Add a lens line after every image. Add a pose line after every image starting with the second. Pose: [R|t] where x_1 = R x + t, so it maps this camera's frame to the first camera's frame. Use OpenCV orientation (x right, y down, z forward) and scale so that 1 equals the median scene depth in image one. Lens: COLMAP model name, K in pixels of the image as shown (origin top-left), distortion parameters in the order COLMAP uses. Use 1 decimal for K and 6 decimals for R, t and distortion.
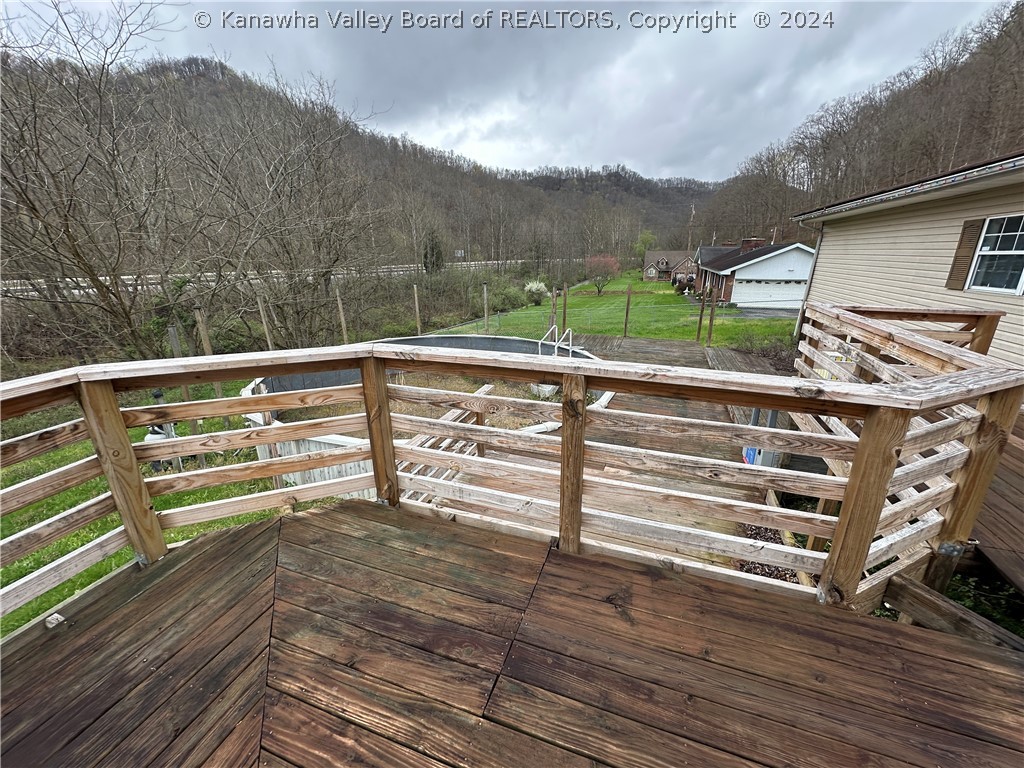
lens RADIAL K [[408.0, 0, 512.5], [0, 408.0, 379.7], [0, 0, 1]] dist [-0.002527, 0.000482]
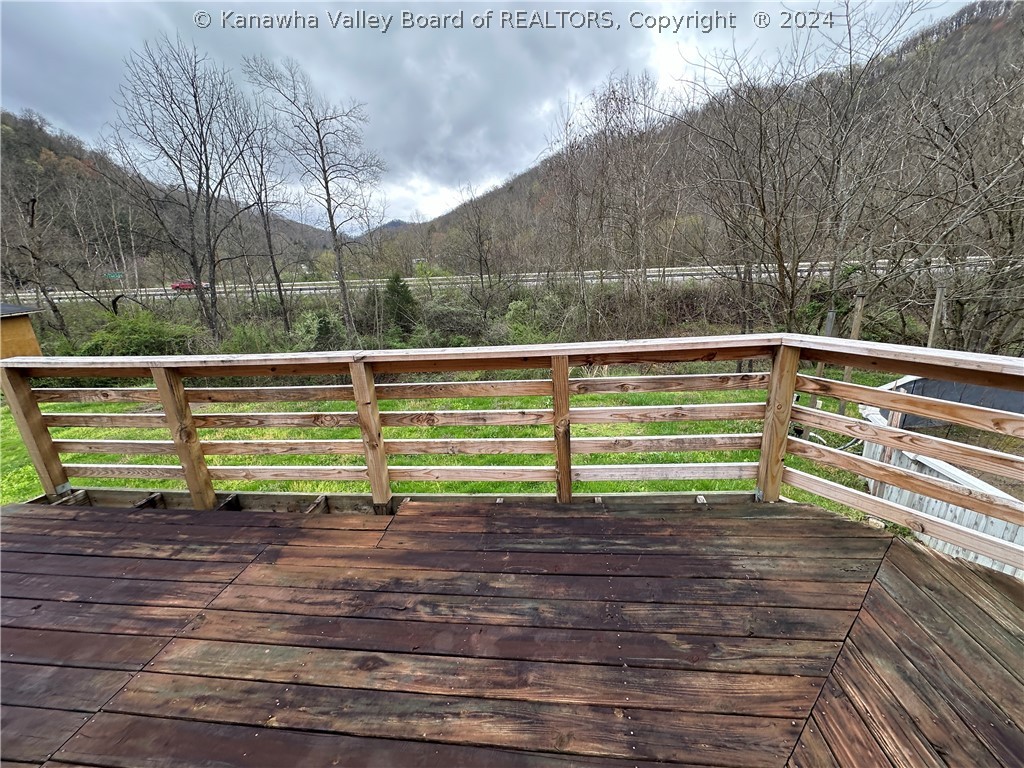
lens RADIAL K [[408.0, 0, 515.4], [0, 408.0, 381.0], [0, 0, 1]] dist [-0.002527, 0.000482]
pose [[0.236176, 0.274476, -0.932139, -0.035745], [-0.244038, 0.945286, 0.216515, 0.033041], [0.940567, 0.176342, 0.290236, -0.107370]]
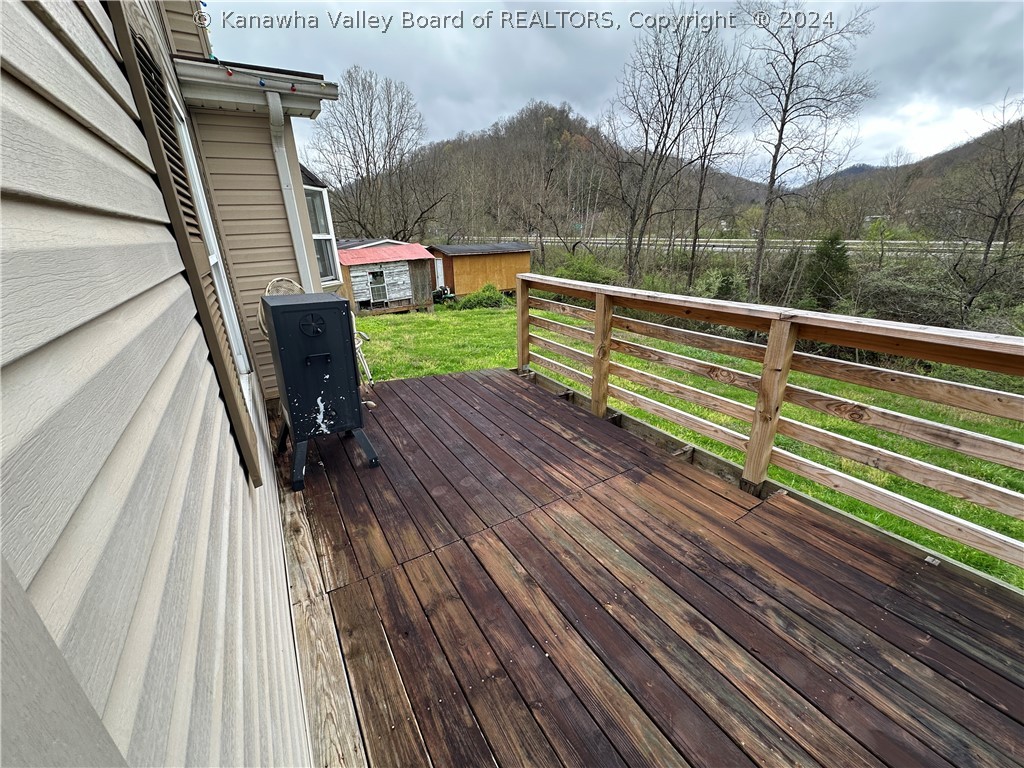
lens RADIAL K [[408.0, 0, 513.9], [0, 408.0, 383.1], [0, 0, 1]] dist [-0.002527, 0.000482]
pose [[-0.620527, 0.292420, -0.727624, -0.051785], [-0.207910, 0.833318, 0.512205, 0.090000], [0.756122, 0.469117, -0.456299, -0.168927]]
